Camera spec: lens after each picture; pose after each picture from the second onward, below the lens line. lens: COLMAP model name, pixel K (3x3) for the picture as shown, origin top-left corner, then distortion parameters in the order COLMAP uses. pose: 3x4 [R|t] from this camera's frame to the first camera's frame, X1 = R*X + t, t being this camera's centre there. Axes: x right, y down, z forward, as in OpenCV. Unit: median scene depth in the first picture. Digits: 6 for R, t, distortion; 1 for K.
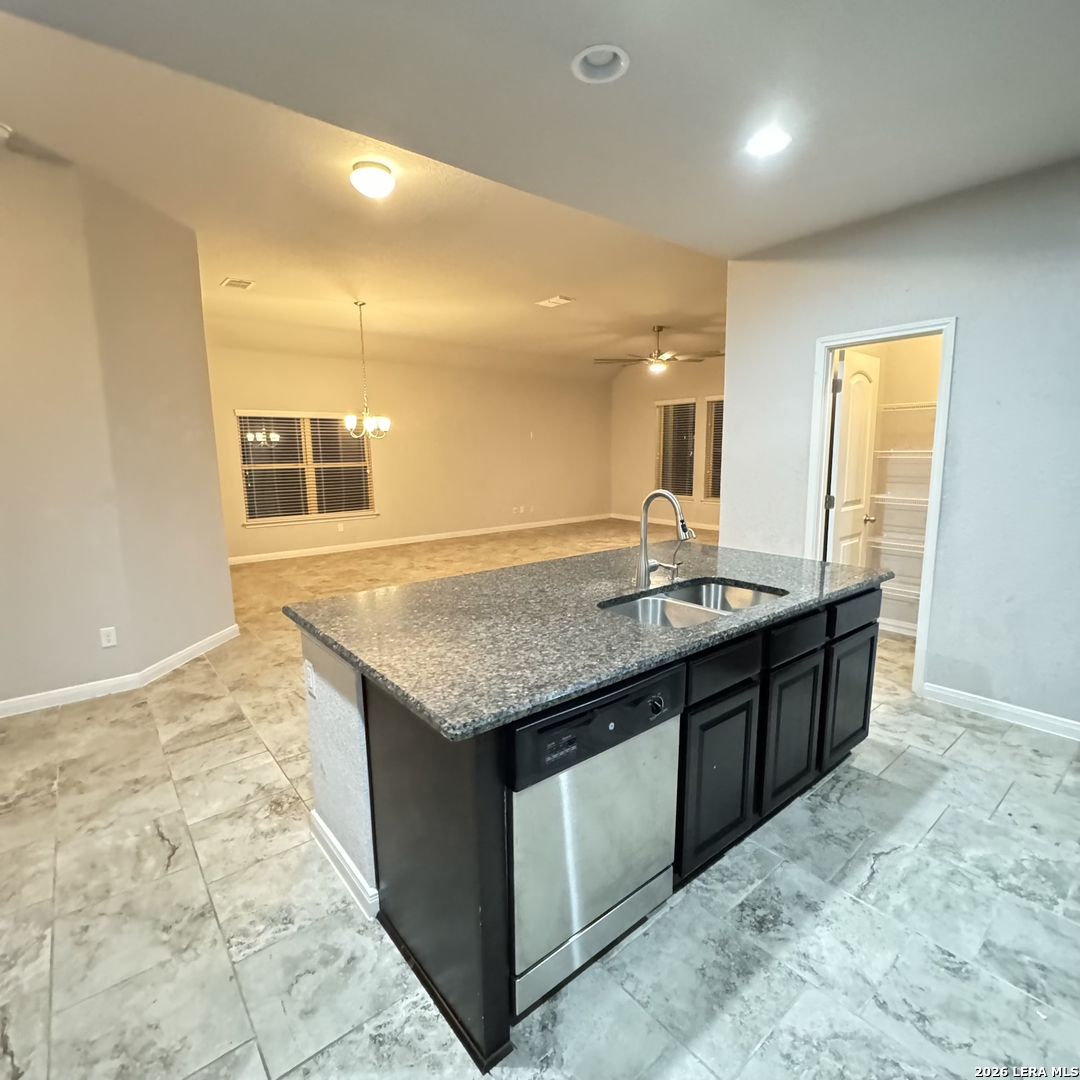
lens RADIAL K [[572.9, 0, 537.9], [0, 572.9, 543.0], [0, 0, 1]] dist [-0.003715, 0.000830]
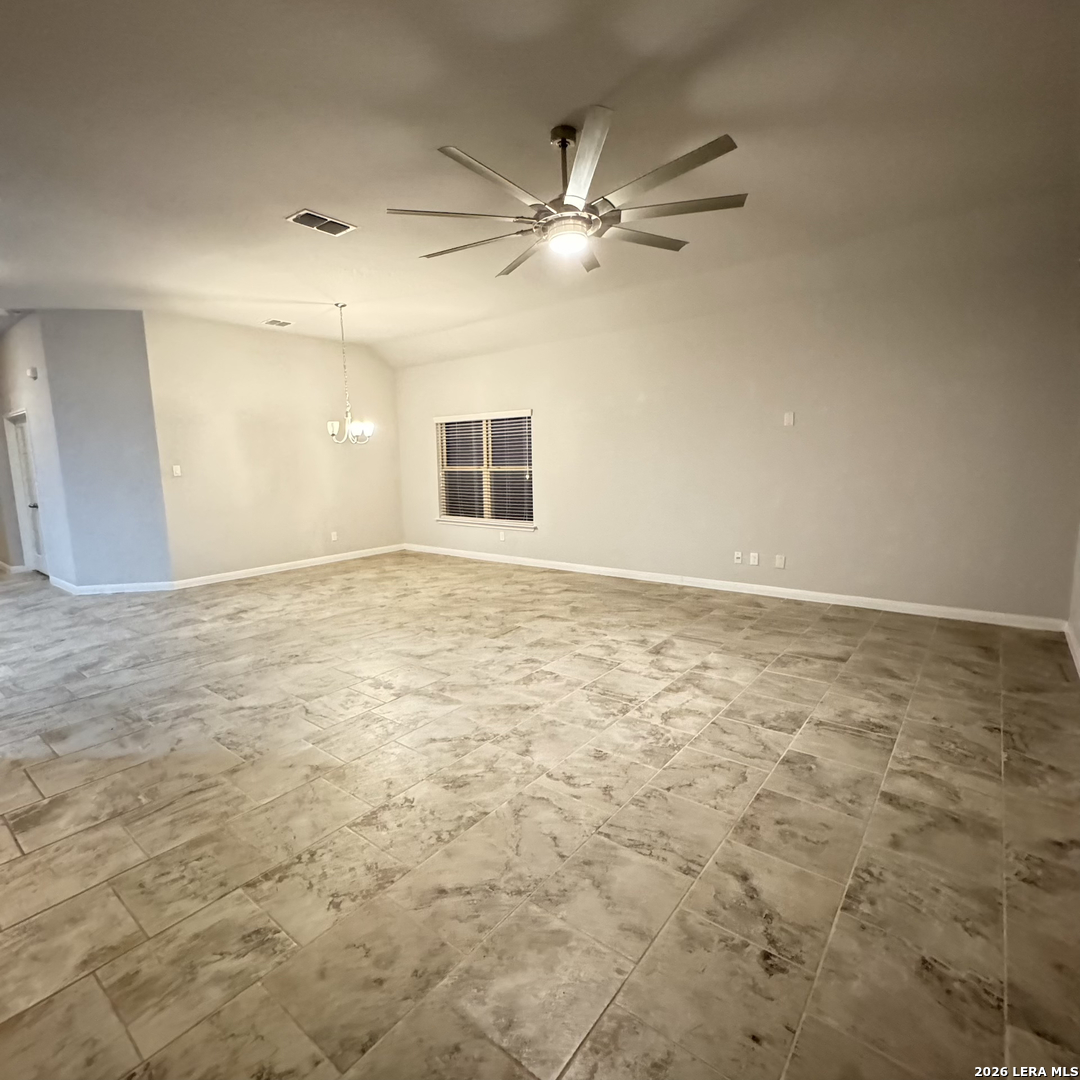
lens RADIAL K [[572.9, 0, 539.5], [0, 572.9, 542.8], [0, 0, 1]] dist [-0.003715, 0.000830]
pose [[0.219706, 0.152806, -0.963525, 1.307126], [-0.138926, 0.982492, 0.124135, -0.326726], [0.965623, 0.106586, 0.237088, 1.963241]]
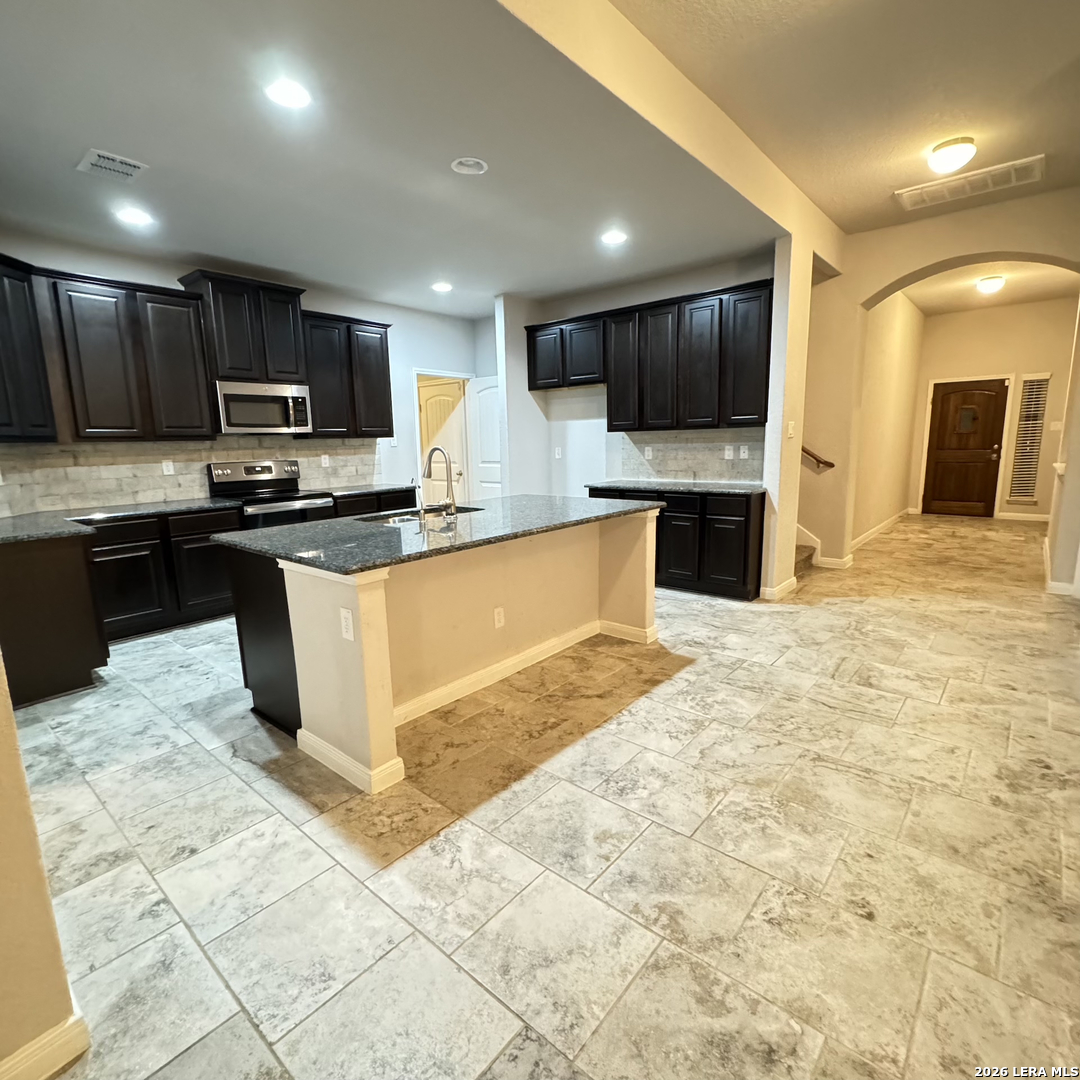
lens RADIAL K [[572.9, 0, 542.0], [0, 572.9, 540.8], [0, 0, 1]] dist [-0.003715, 0.000830]
pose [[-0.982640, 0.067159, -0.172938, 0.136463], [0.006085, 0.943343, 0.331762, -0.210452], [0.185421, 0.324950, -0.927376, 1.506431]]
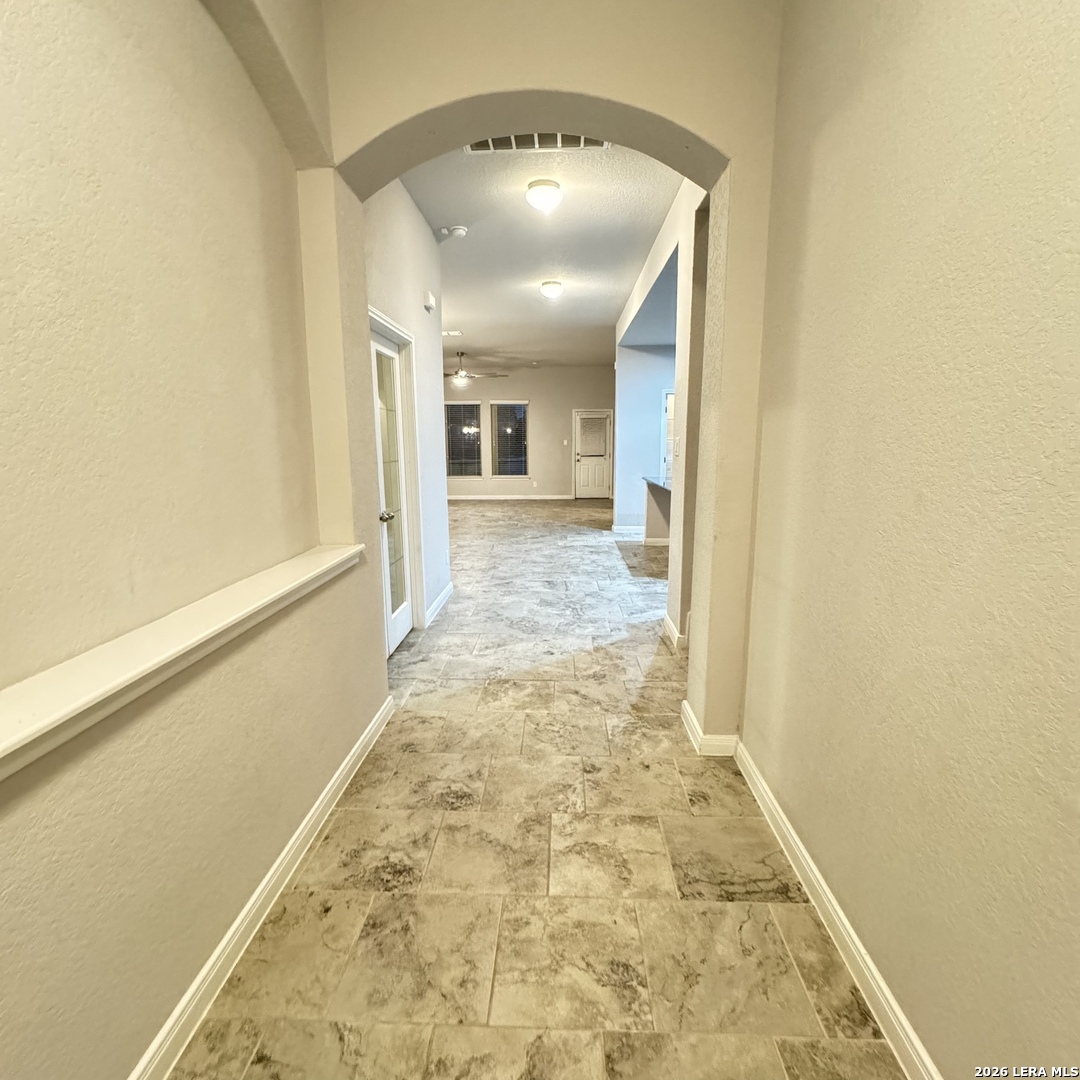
lens RADIAL K [[572.9, 0, 535.5], [0, 572.9, 545.4], [0, 0, 1]] dist [-0.003715, 0.000830]
pose [[0.666779, -0.125420, 0.734626, -1.646811], [0.117861, 0.991078, 0.062228, 0.068325], [-0.735877, 0.045092, 0.675612, -0.172030]]
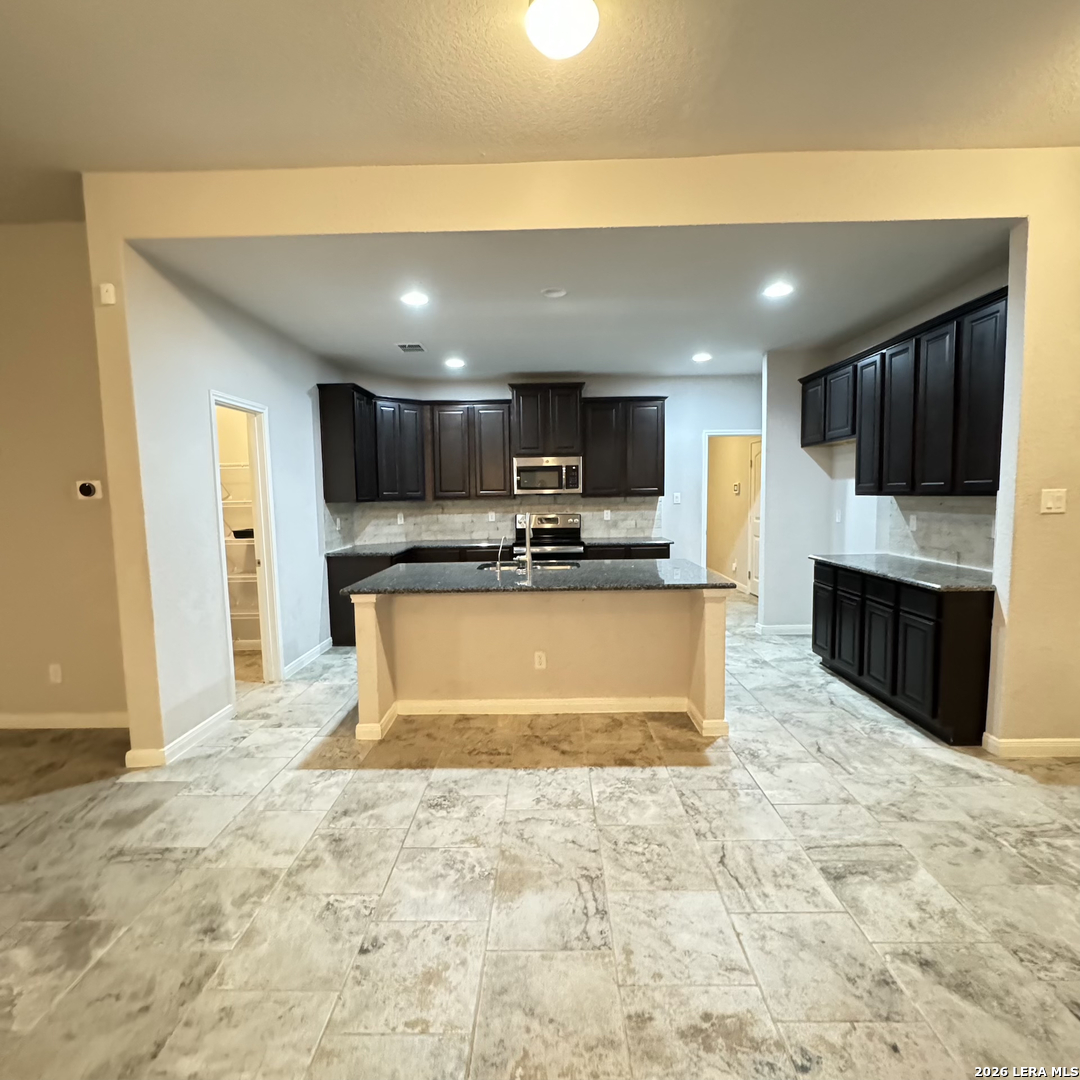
lens RADIAL K [[572.9, 0, 541.6], [0, 572.9, 541.9], [0, 0, 1]] dist [-0.003715, 0.000830]
pose [[-0.767530, -0.028795, 0.640366, -0.601334], [0.130759, 0.970952, 0.200386, -0.221183], [-0.627535, 0.237535, -0.741470, 1.428633]]
